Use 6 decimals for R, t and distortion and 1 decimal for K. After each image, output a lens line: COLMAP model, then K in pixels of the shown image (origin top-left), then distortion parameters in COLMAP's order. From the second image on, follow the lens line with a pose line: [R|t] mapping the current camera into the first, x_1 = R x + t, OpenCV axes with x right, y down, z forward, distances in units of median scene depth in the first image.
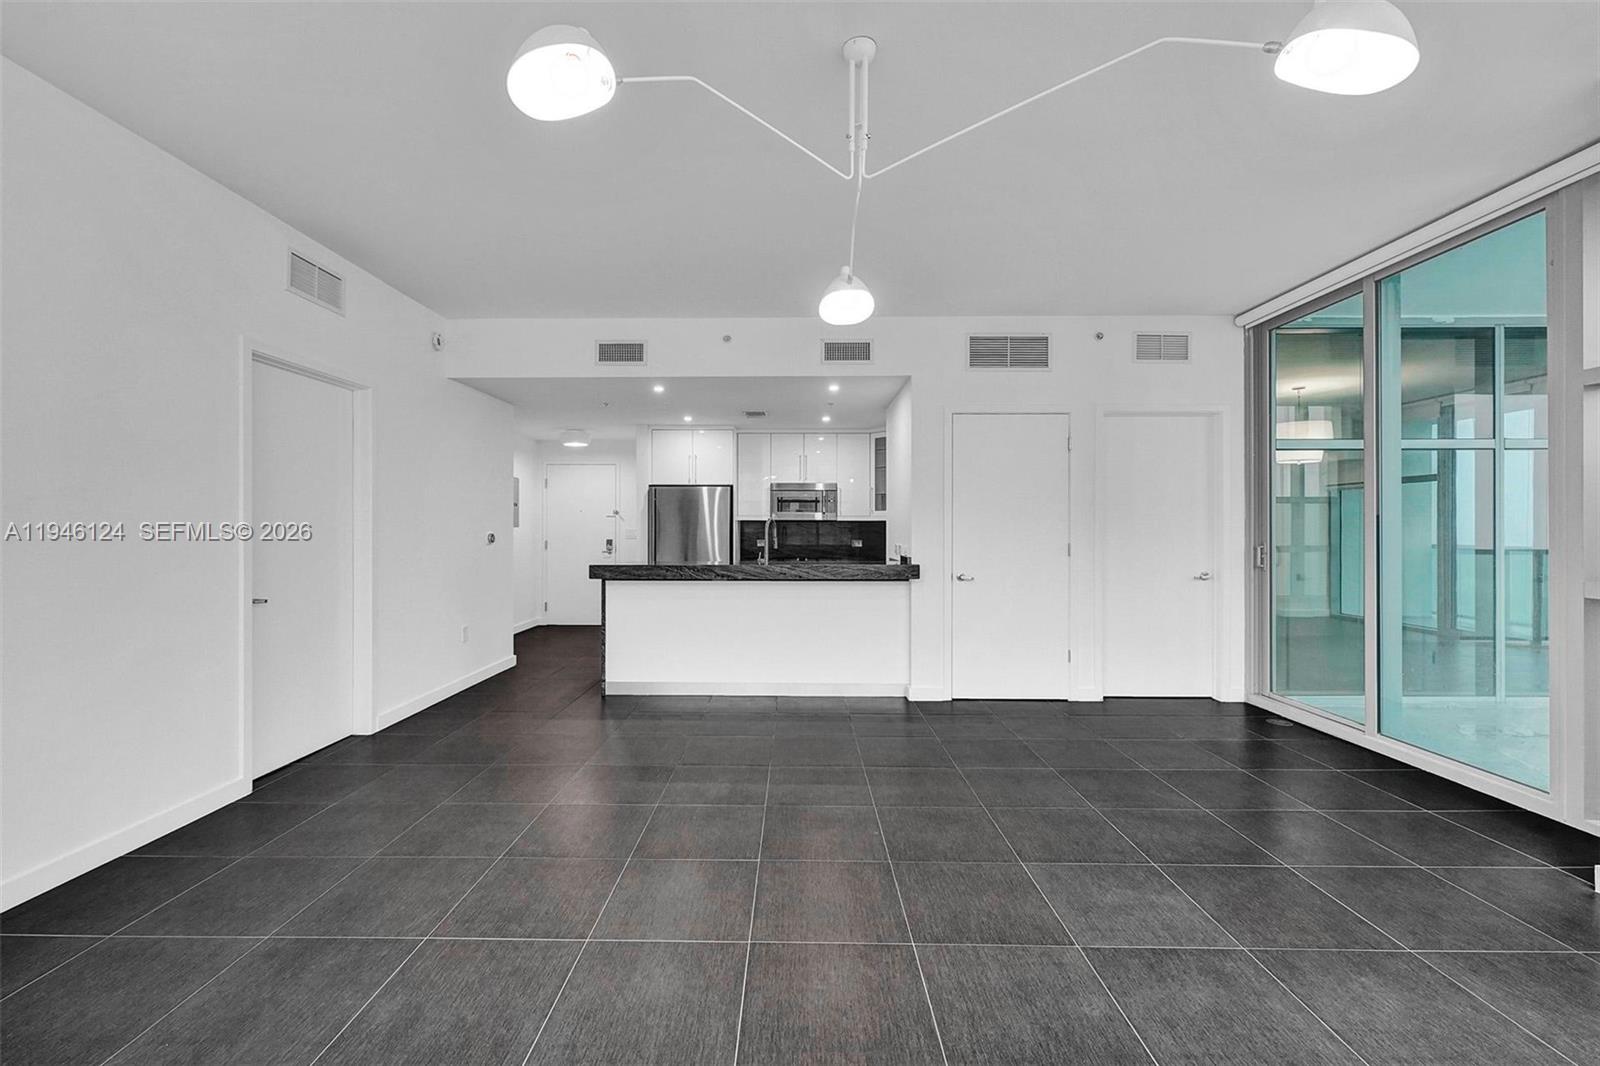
lens RADIAL K [[640.5, 0, 793.0], [0, 640.5, 531.3], [0, 0, 1]] dist [-0.001066, -0.000824]
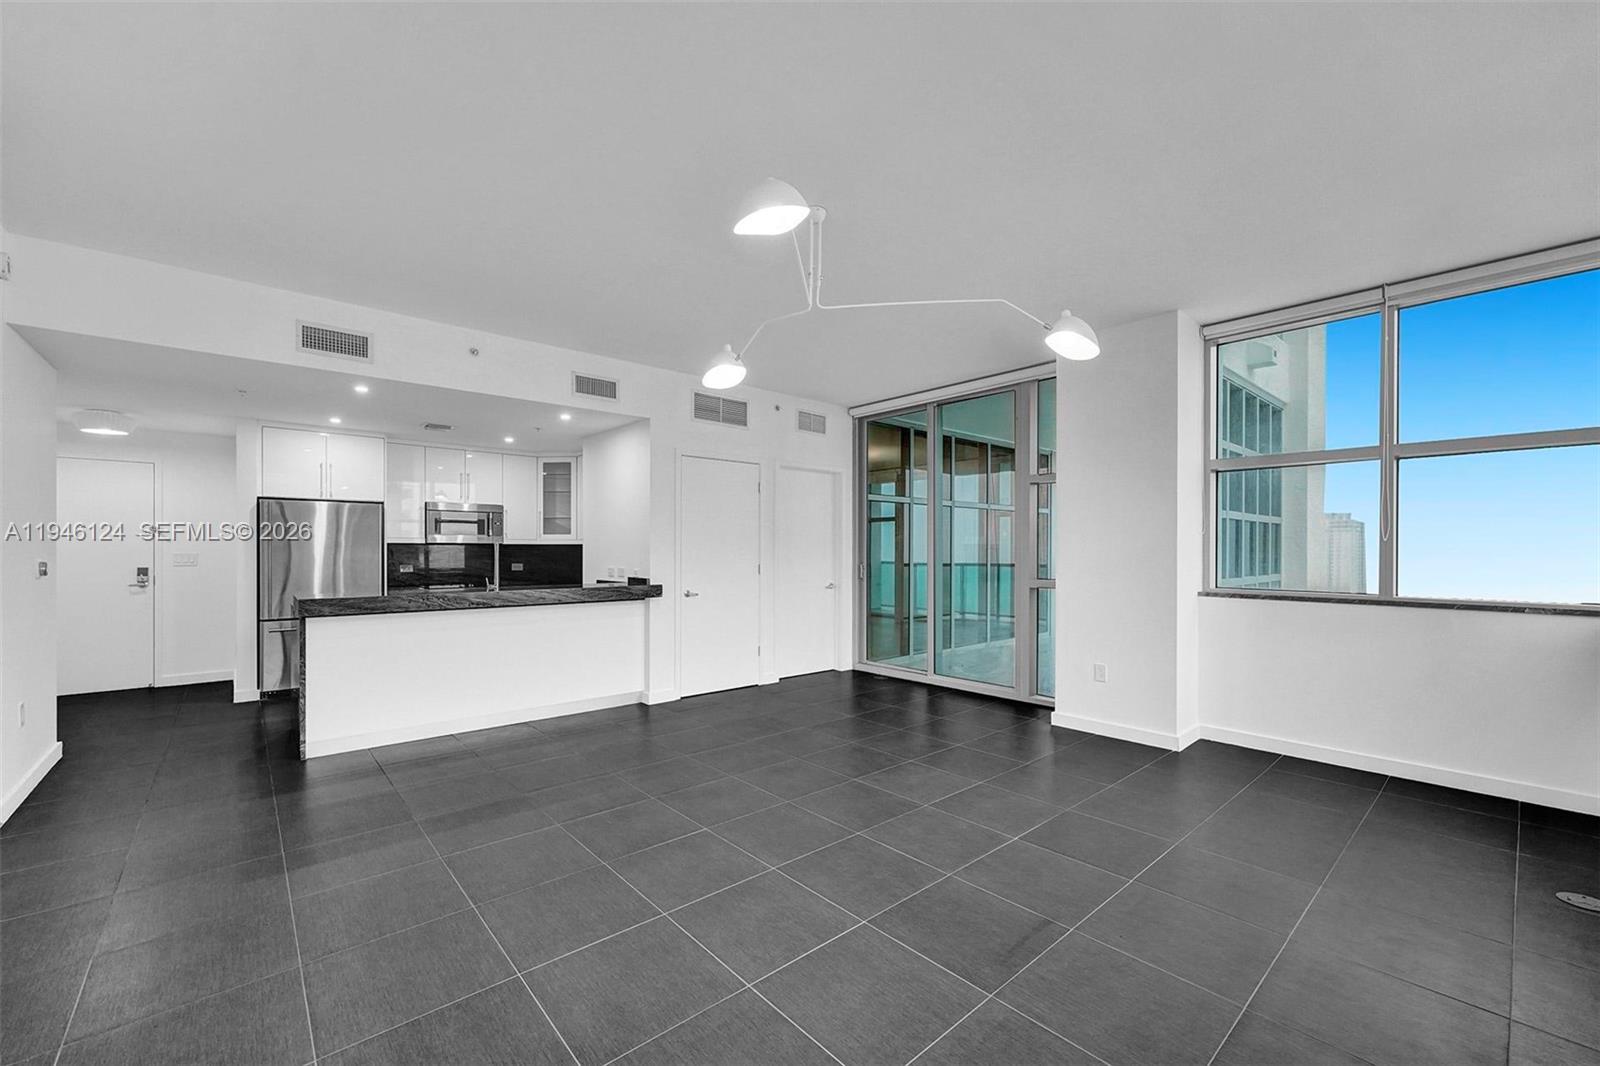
lens RADIAL K [[640.5, 0, 776.7], [0, 640.5, 551.7], [0, 0, 1]] dist [-0.001066, -0.000824]
pose [[0.753055, -0.001673, 0.657956, -0.392306], [0.002642, 0.999996, -0.000481, -0.005155], [-0.657952, 0.002101, 0.753057, -0.001235]]
